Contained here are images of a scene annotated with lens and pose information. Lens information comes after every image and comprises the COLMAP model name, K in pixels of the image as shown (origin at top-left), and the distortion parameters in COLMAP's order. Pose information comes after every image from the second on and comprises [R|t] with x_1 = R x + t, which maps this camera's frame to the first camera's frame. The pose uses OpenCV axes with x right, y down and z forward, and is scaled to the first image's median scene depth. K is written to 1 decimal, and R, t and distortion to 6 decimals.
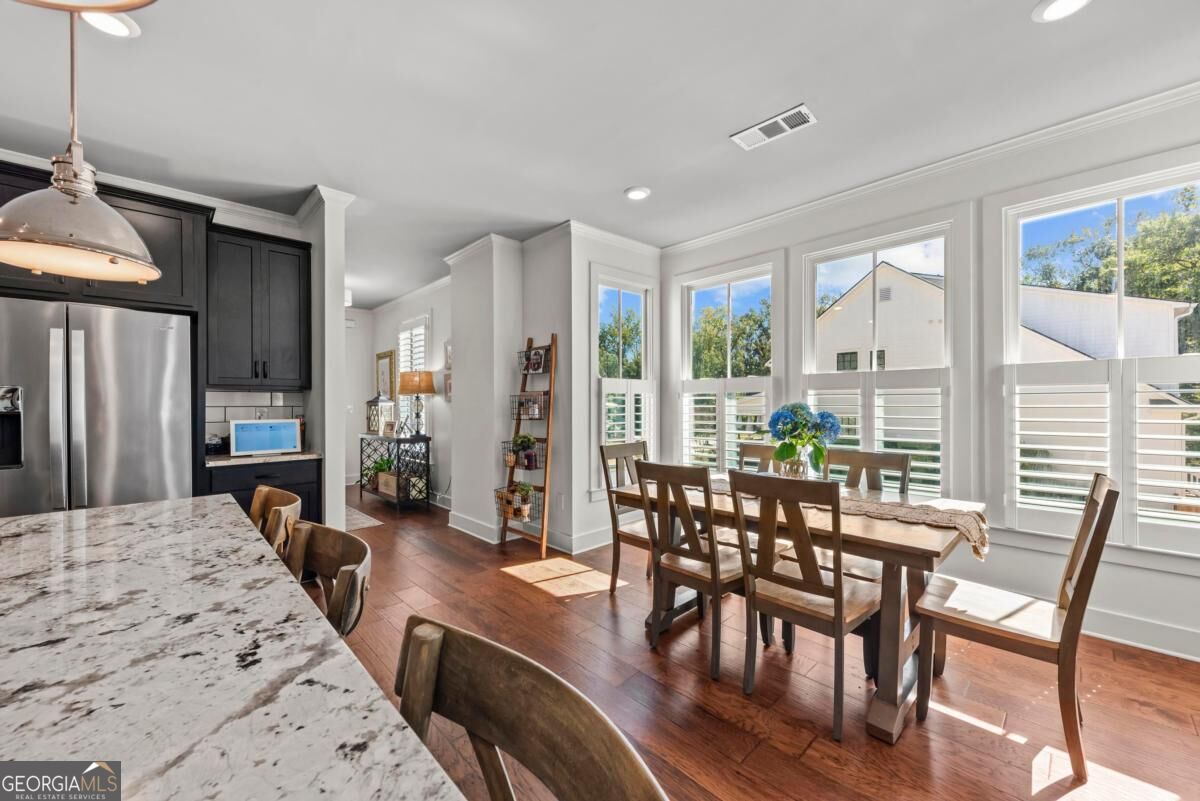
lens RADIAL K [[473.8, 0, 601.8], [0, 473.8, 408.9], [0, 0, 1]] dist [0.014018, -0.004436]
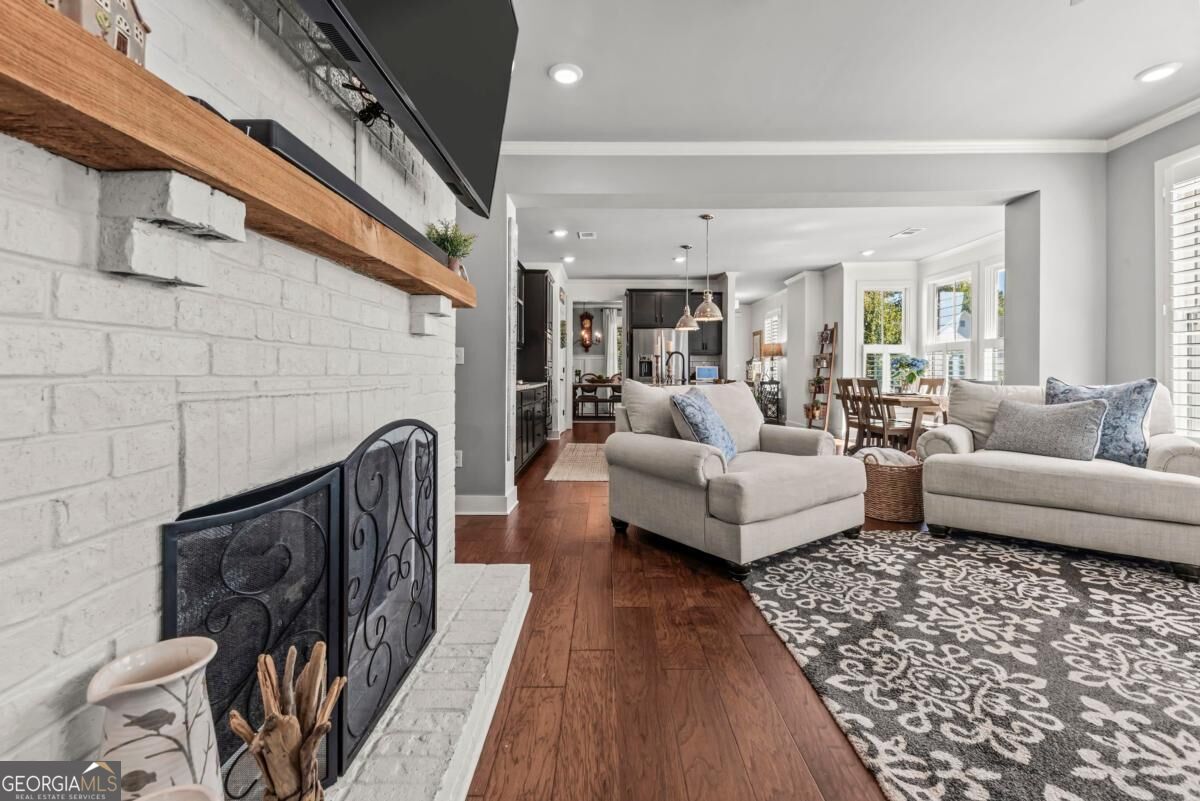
lens RADIAL K [[529.0, 0, 615.5], [0, 529.0, 370.7], [0, 0, 1]] dist [0.003293, 0.000047]
pose [[0.750840, 0.001766, -0.660482, 0.592127], [-0.010242, 0.999907, -0.008970, 0.057048], [0.660405, 0.013500, 0.750788, -1.070752]]
